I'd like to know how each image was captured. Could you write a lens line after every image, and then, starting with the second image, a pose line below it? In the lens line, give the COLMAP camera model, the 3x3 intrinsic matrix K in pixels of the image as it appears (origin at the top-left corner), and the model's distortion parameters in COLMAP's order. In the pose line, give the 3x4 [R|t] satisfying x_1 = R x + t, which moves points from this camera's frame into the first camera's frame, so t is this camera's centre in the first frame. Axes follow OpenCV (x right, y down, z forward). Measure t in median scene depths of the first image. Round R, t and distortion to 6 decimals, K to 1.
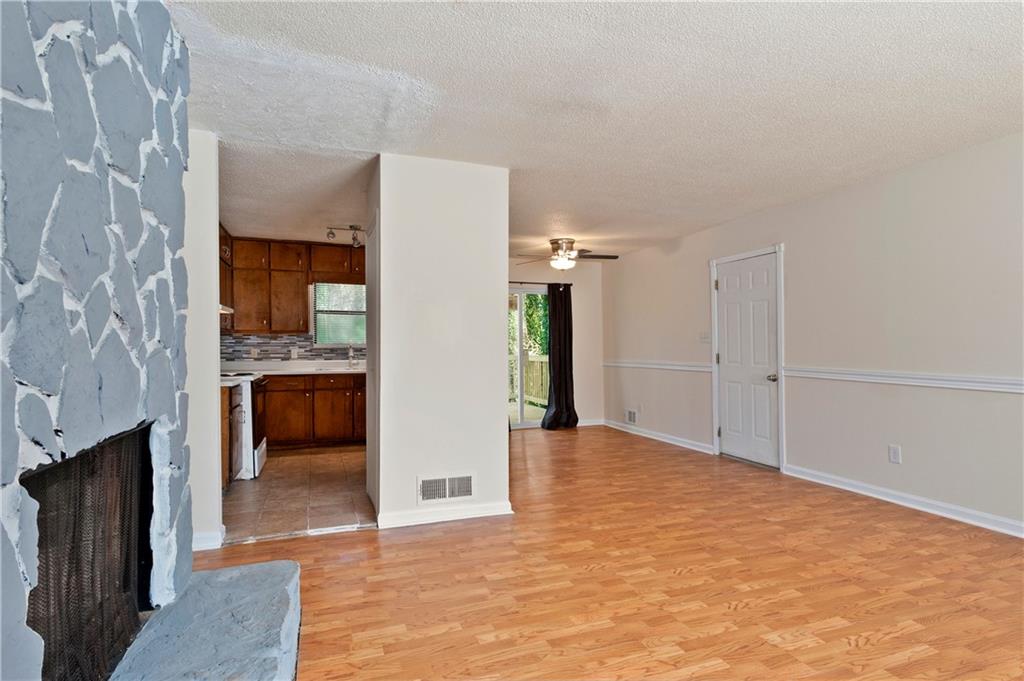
lens RADIAL K [[531.5, 0, 513.2], [0, 531.5, 351.9], [0, 0, 1]] dist [-0.000040, -0.000003]
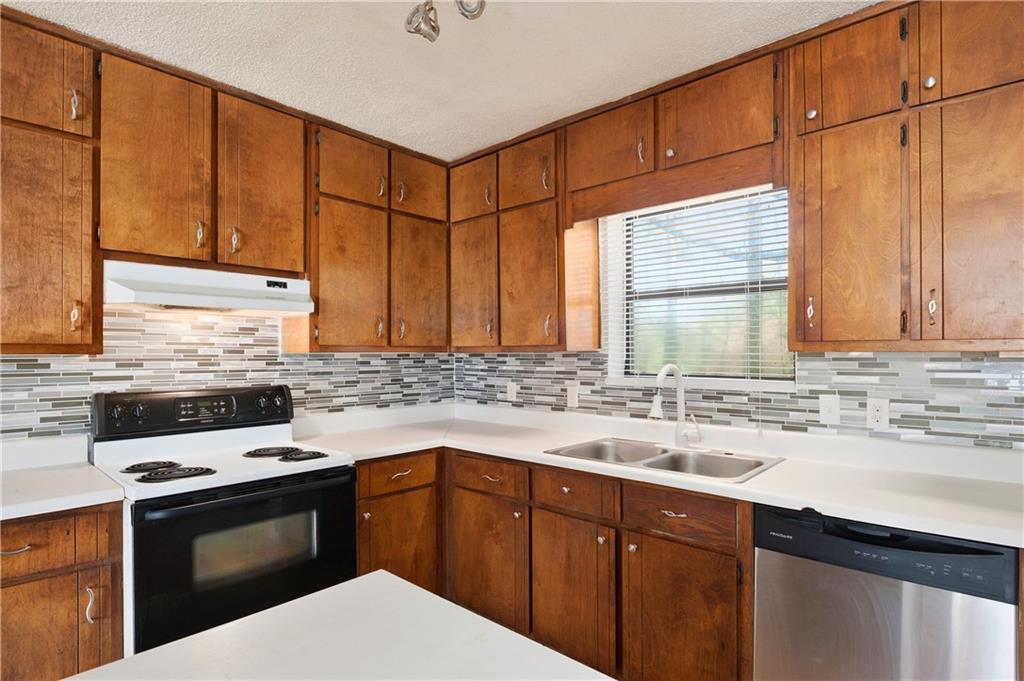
lens RADIAL K [[531.5, 0, 513.2], [0, 531.5, 351.9], [0, 0, 1]] dist [-0.000040, -0.000003]
pose [[0.465808, -0.004765, -0.884873, -0.050786], [-0.003487, 0.999968, -0.007221, -0.031445], [0.884879, 0.006449, 0.465777, 0.778648]]
